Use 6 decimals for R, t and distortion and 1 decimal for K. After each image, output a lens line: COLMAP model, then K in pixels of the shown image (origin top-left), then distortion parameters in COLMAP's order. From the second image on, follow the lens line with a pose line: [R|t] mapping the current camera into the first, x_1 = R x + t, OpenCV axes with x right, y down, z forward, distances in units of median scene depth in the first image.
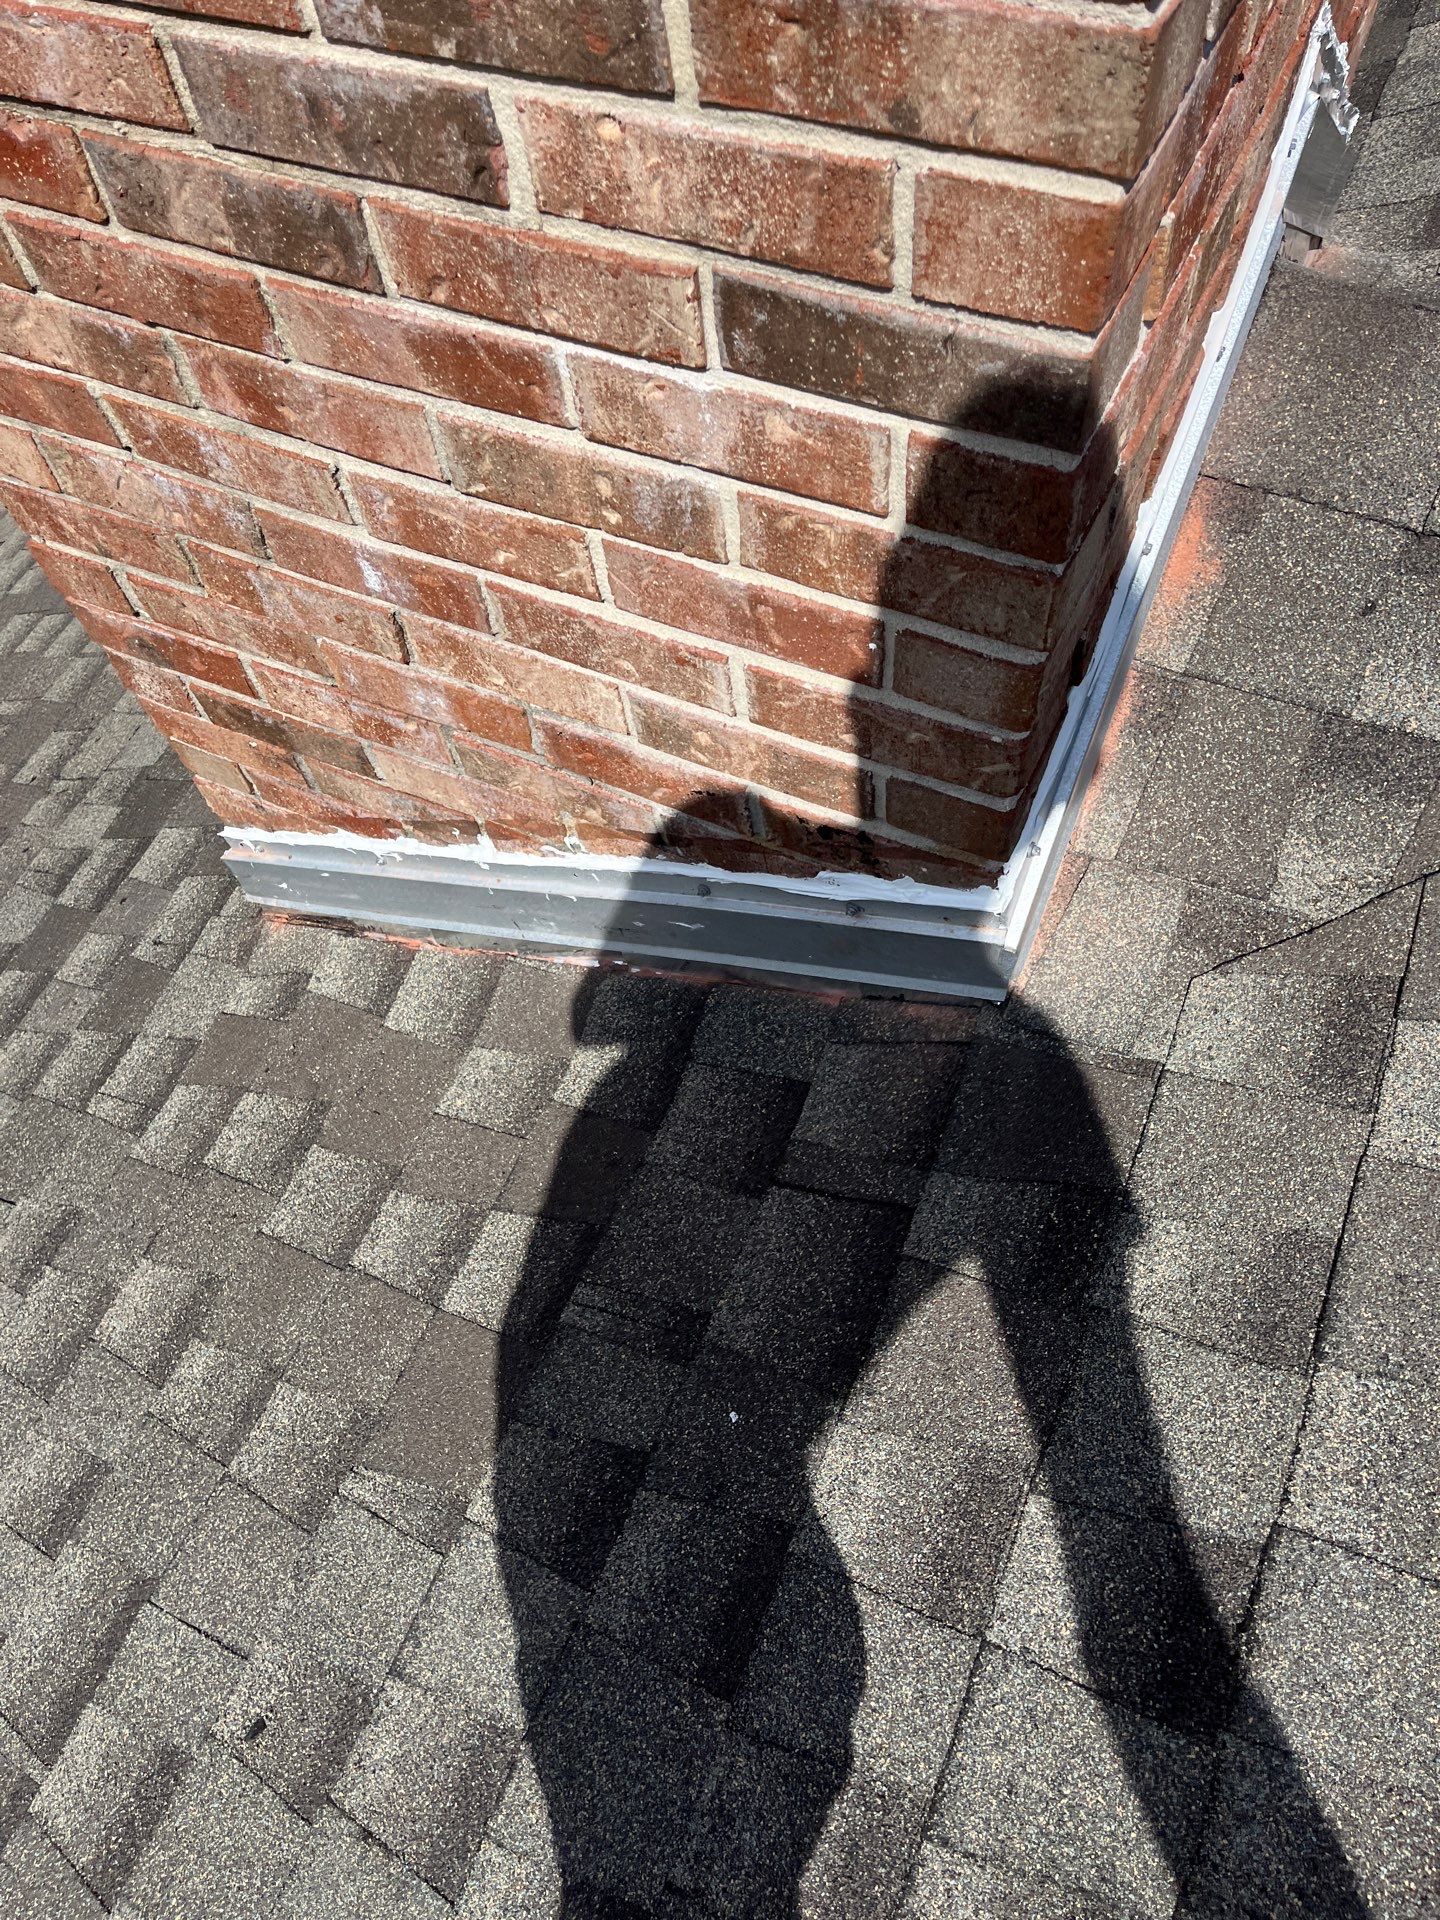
lens RADIAL K [[1453.7, 0, 710.2], [0, 1453.7, 976.3], [0, 0, 1]] dist [0.062983, -0.085359]
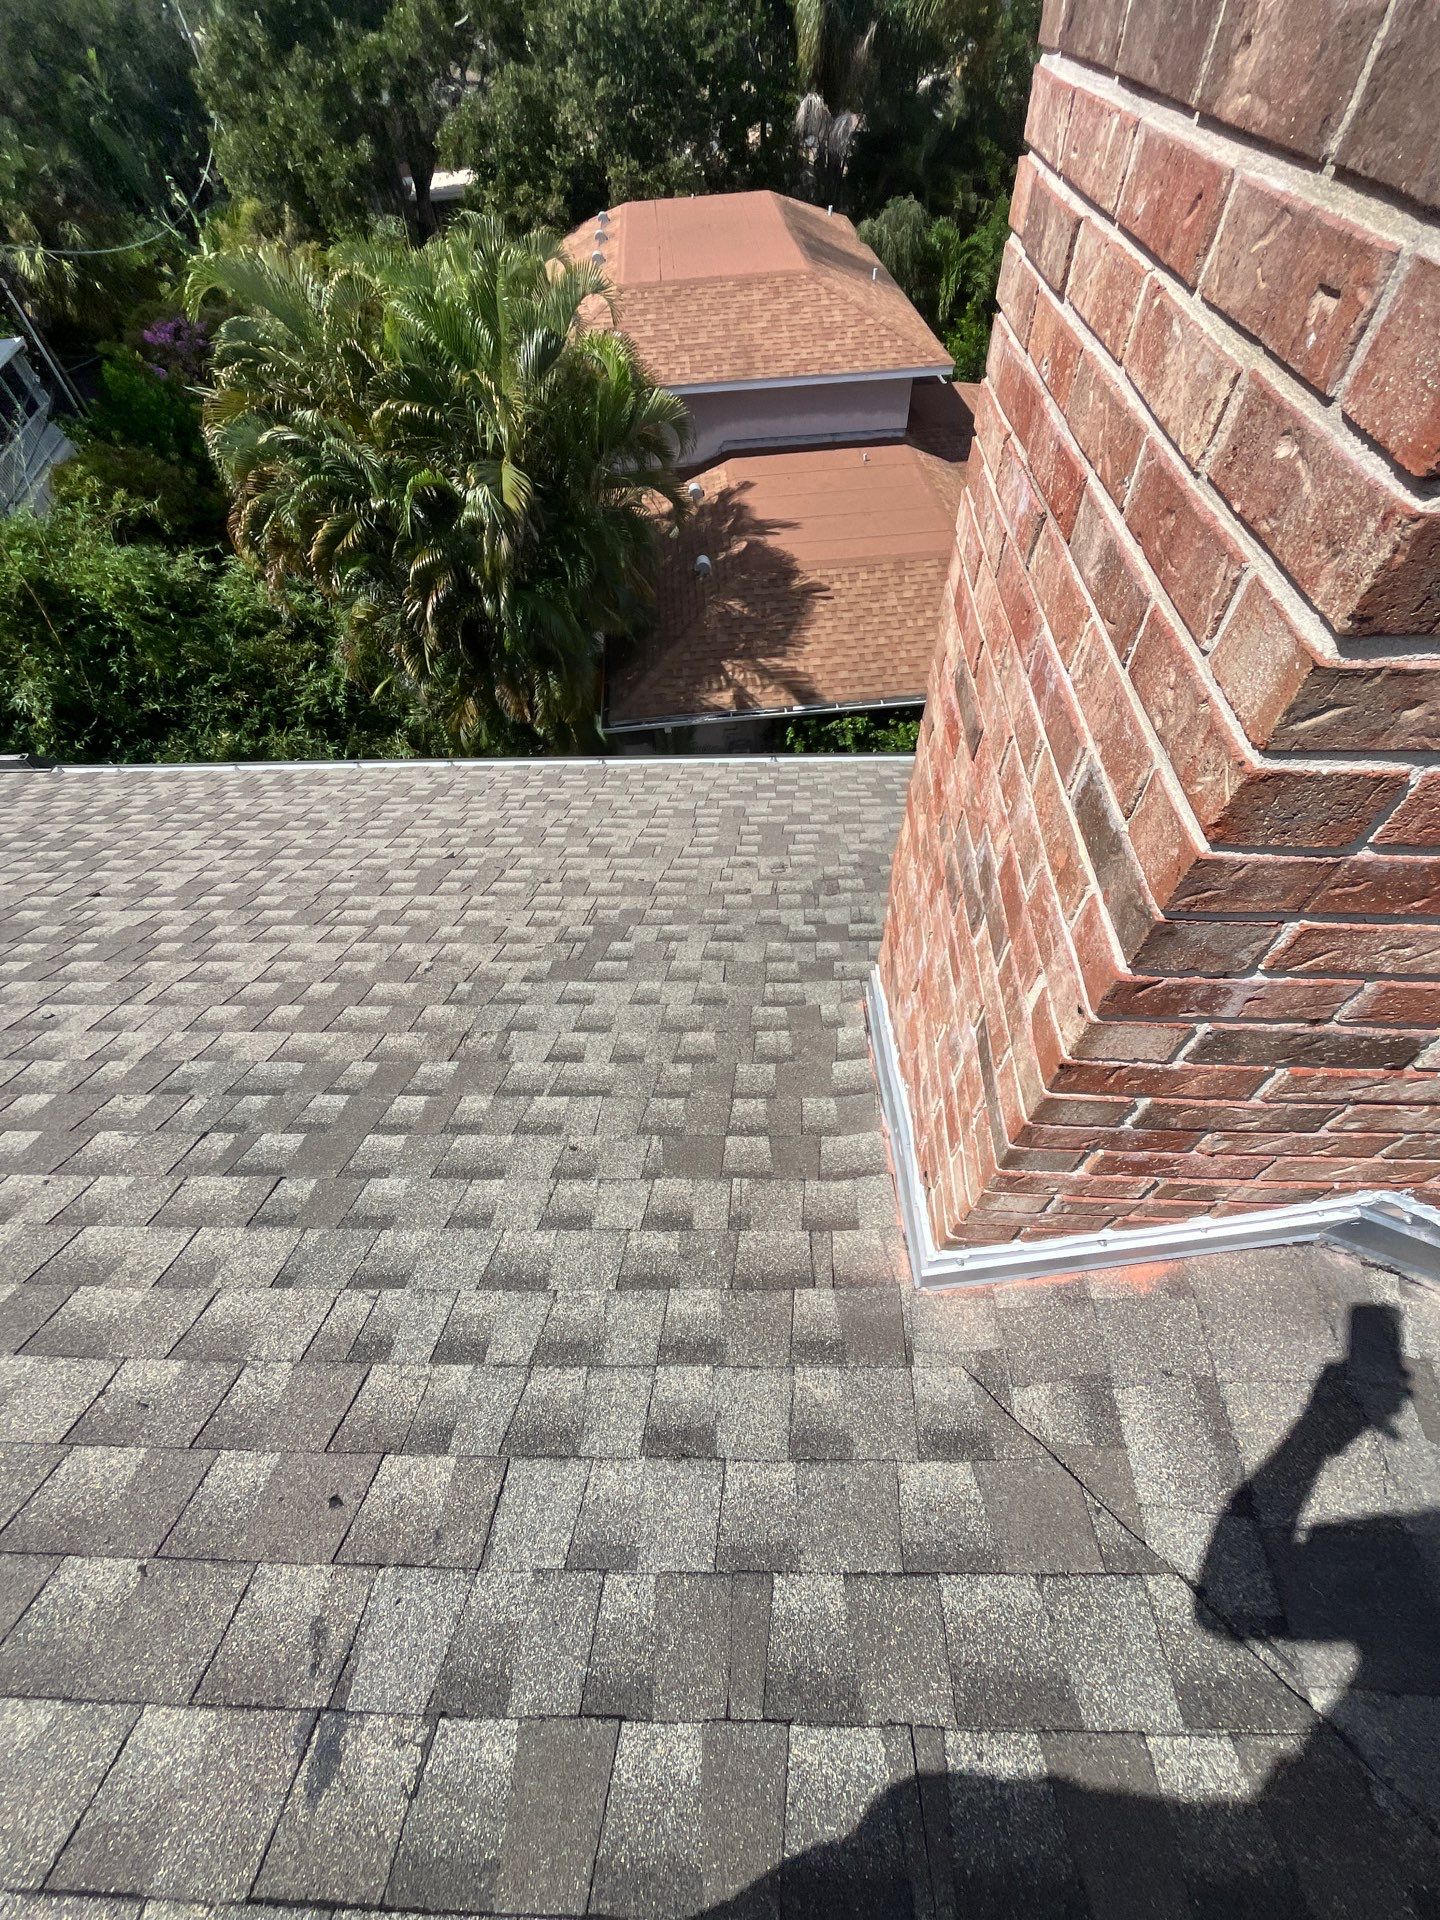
lens RADIAL K [[773.9, 0, 726.0], [0, 773.9, 958.1], [0, 0, 1]] dist [-0.003612, 0.000240]
pose [[0.390918, 0.777299, -0.492940, 0.308573], [-0.795826, 0.554509, 0.243268, -0.354793], [0.462432, 0.297197, 0.835362, -0.299992]]
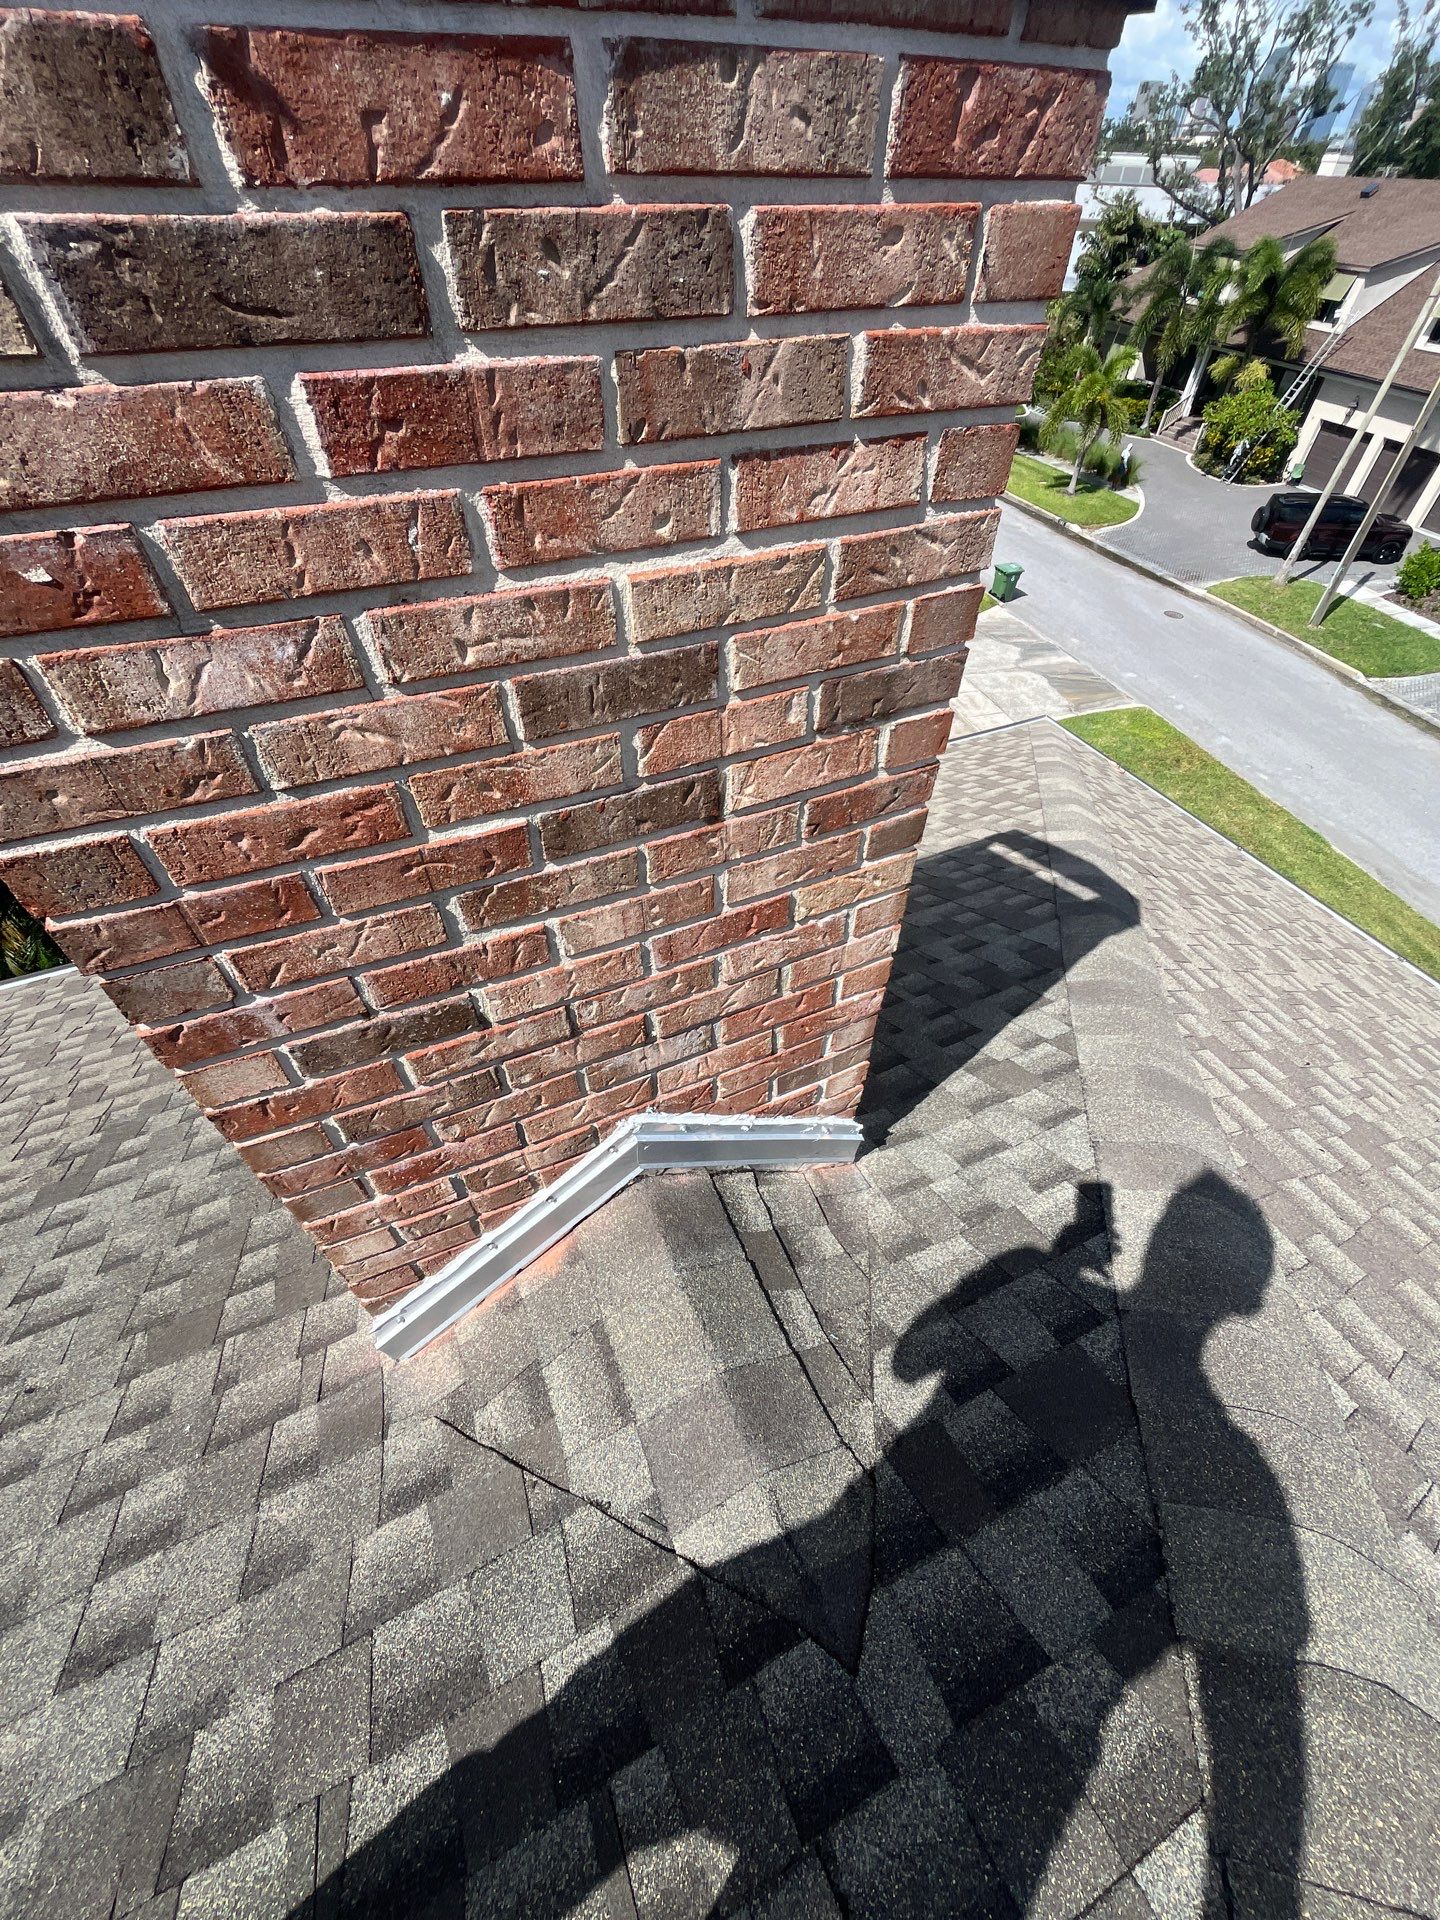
lens RADIAL K [[773.9, 0, 729.4], [0, 773.9, 957.6], [0, 0, 1]] dist [-0.003612, 0.000240]
pose [[0.762606, 0.532757, -0.366881, 0.785702], [-0.600899, 0.793433, -0.096876, -0.762004], [0.239484, 0.294337, 0.925210, -0.198901]]
